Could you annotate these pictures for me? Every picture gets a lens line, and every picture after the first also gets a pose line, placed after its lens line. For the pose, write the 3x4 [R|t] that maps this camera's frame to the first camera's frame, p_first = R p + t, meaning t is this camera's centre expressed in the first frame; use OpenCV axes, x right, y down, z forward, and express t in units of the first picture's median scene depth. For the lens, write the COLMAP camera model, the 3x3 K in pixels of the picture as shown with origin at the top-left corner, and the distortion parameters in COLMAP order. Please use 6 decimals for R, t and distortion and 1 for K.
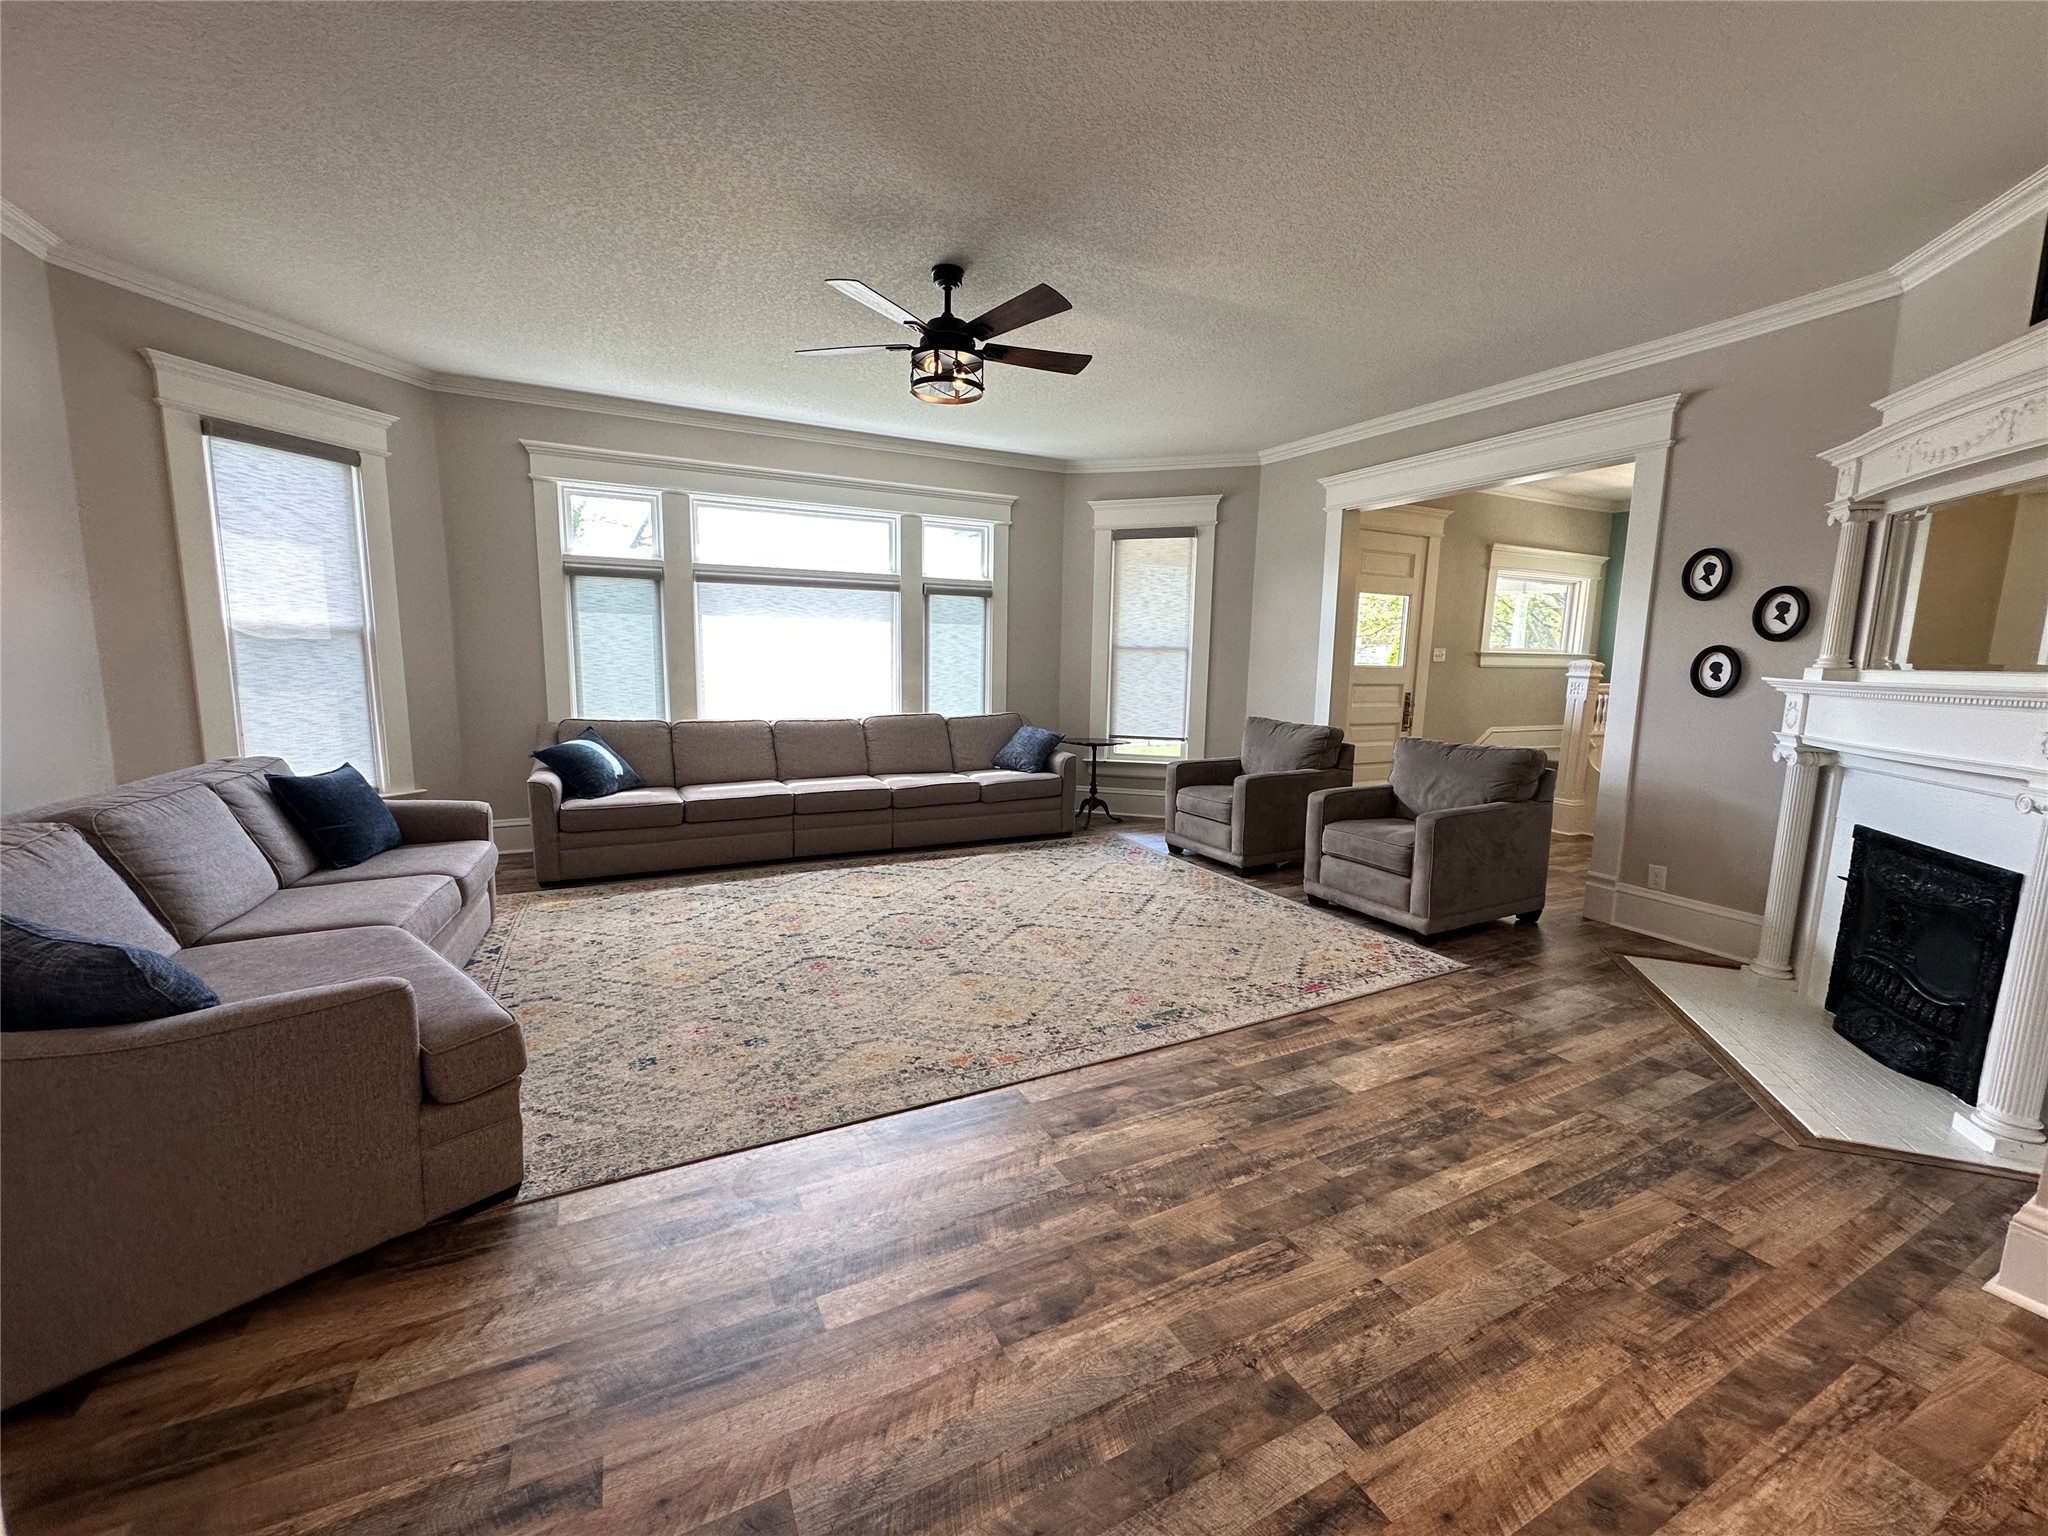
lens RADIAL K [[812.1, 0, 1024.1], [0, 812.1, 770.2], [0, 0, 1]] dist [-0.000641, 0.000218]
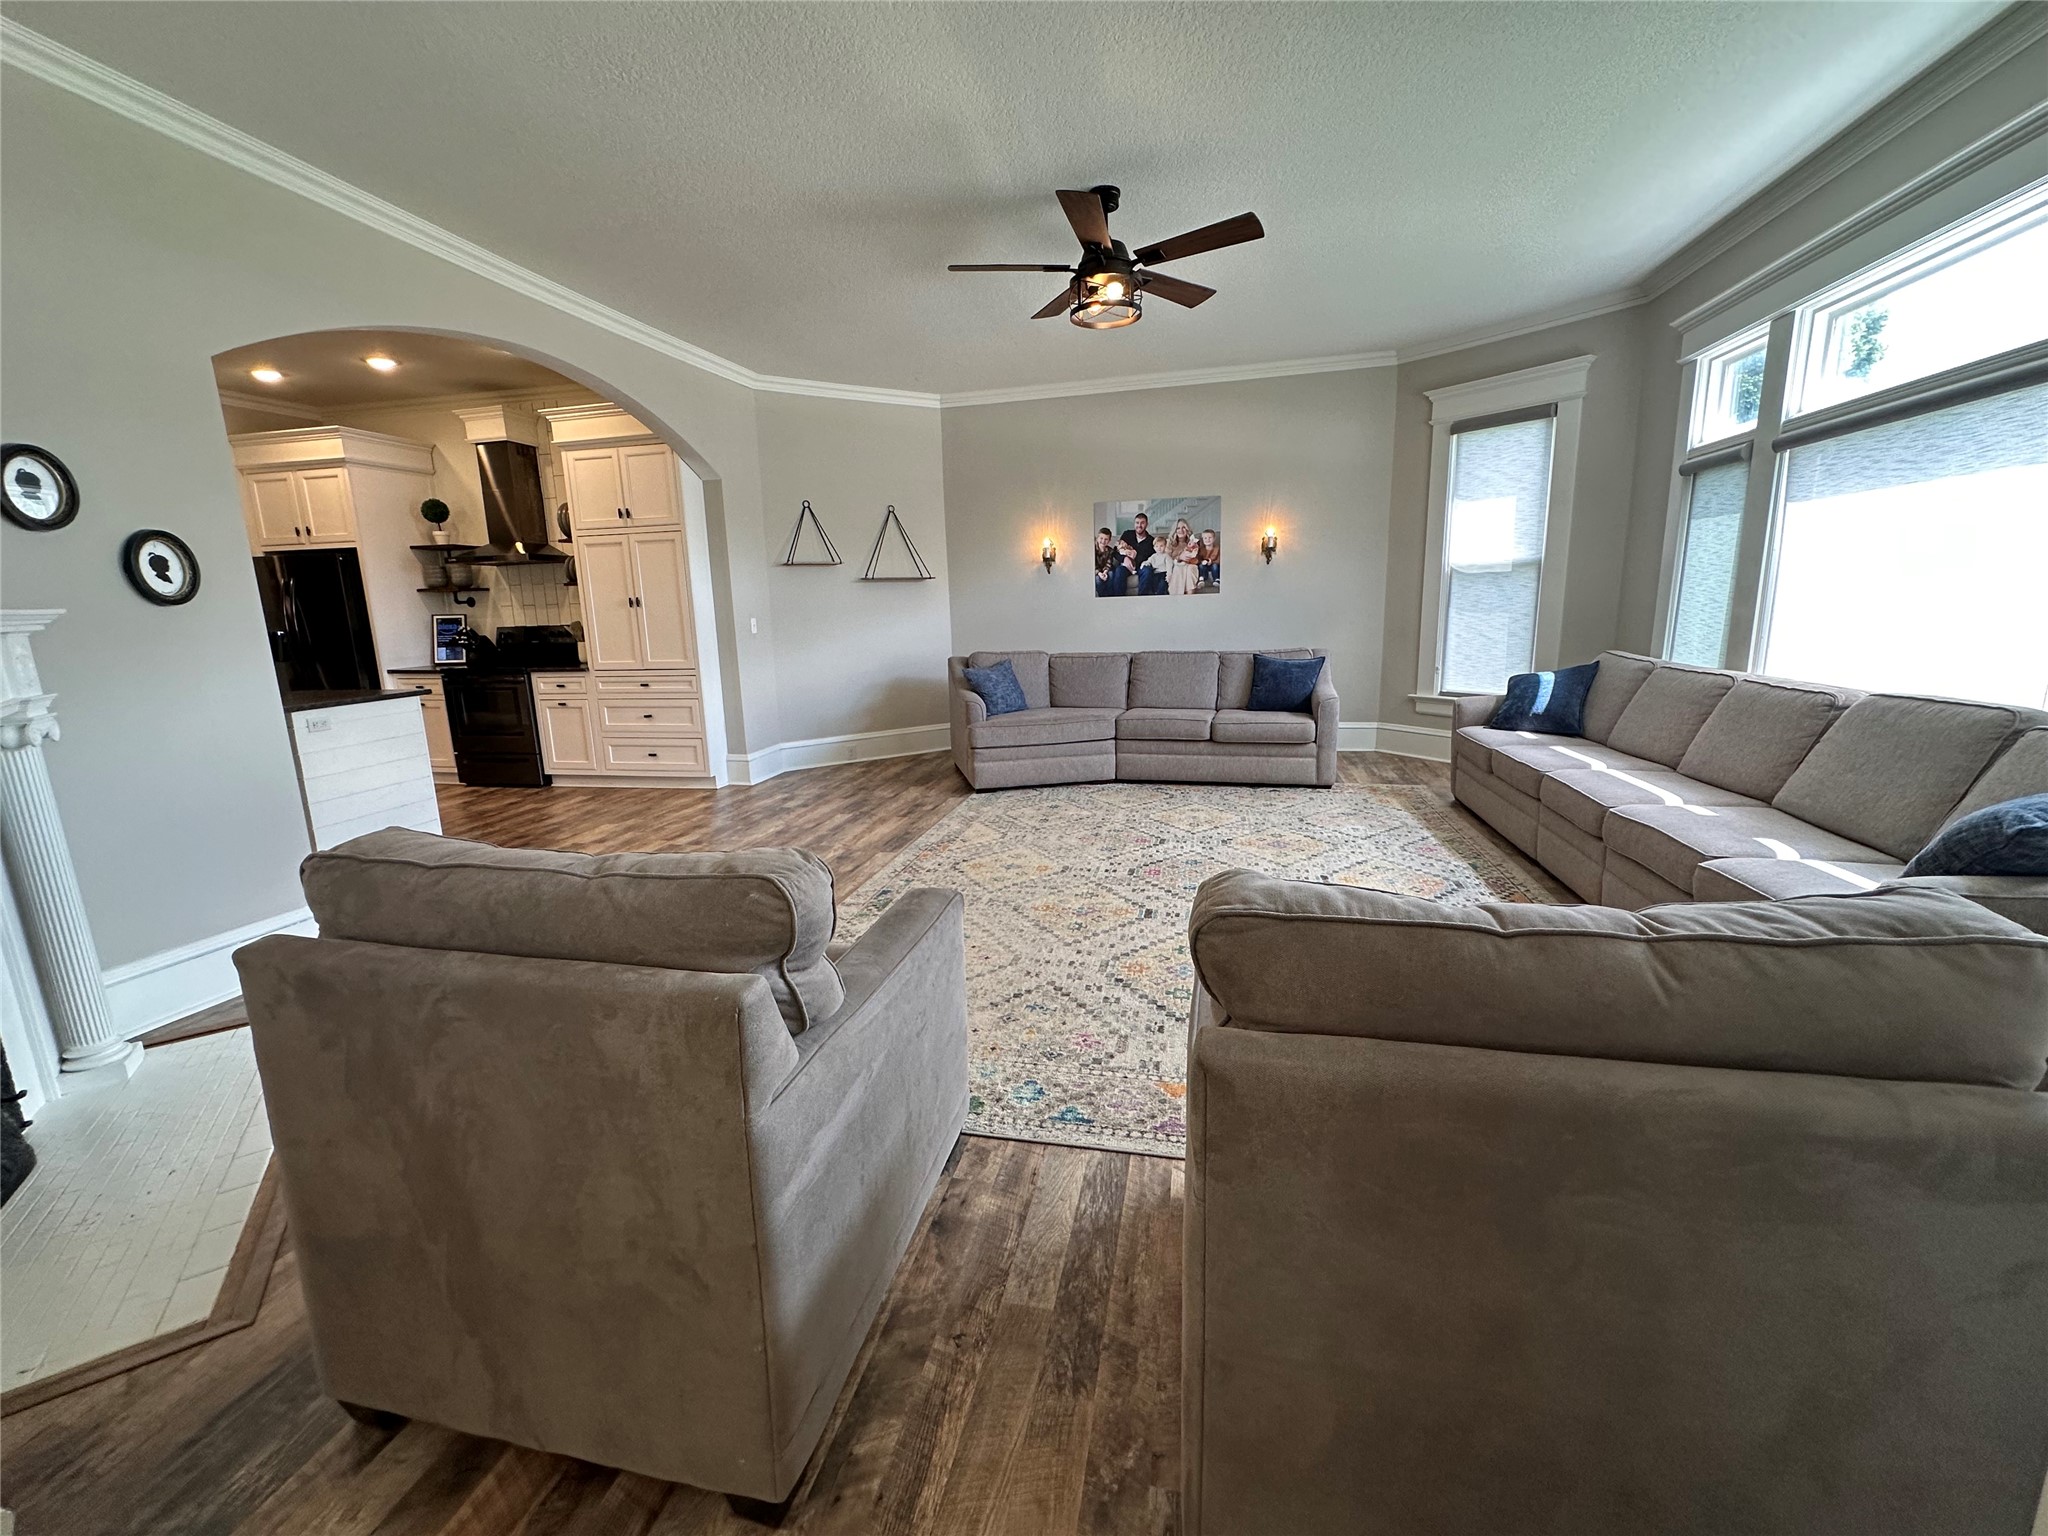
lens RADIAL K [[848.4, 0, 1024.0], [0, 848.4, 768.0], [0, 0, 1]] dist [-0.000045, 0.000254]
pose [[-0.629593, 0.149750, -0.762357, 0.693318], [-0.091772, 0.960045, 0.264371, -0.157349], [0.771486, 0.236409, -0.590694, 1.349826]]
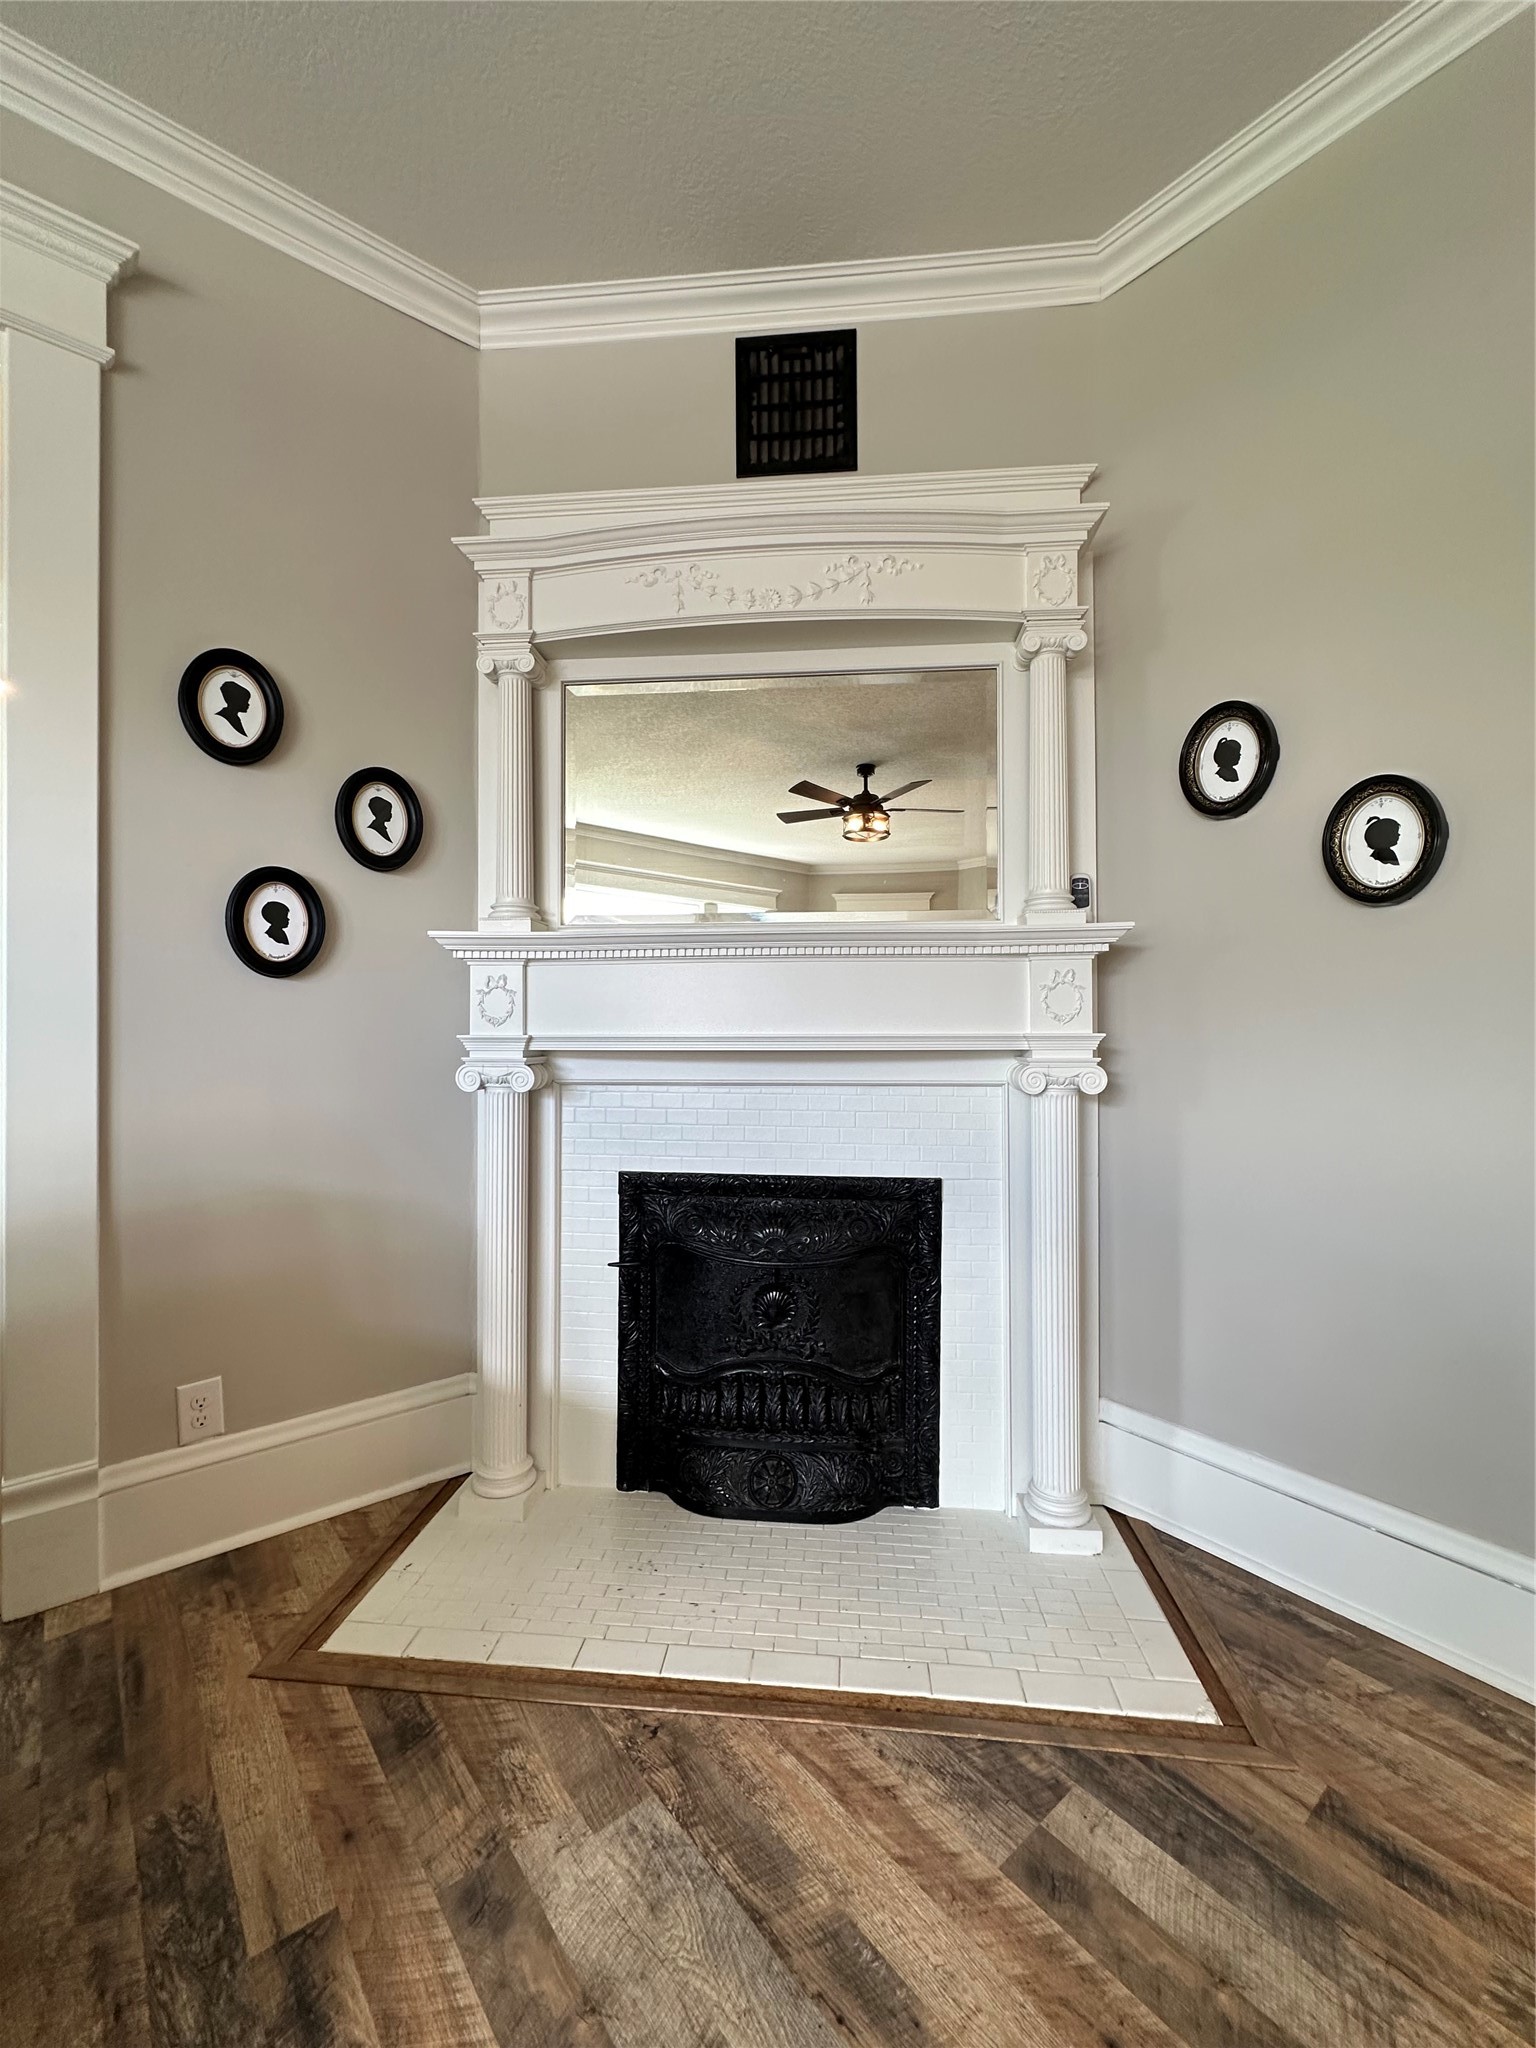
lens RADIAL K [[848.4, 0, 768.5], [0, 848.4, 1021.0], [0, 0, 1]] dist [-0.000045, 0.000254]
pose [[-0.227543, -0.012167, 0.973692, 0.283211], [0.131948, 0.990314, 0.043210, -0.044646], [-0.964787, 0.138309, -0.223734, 0.770173]]
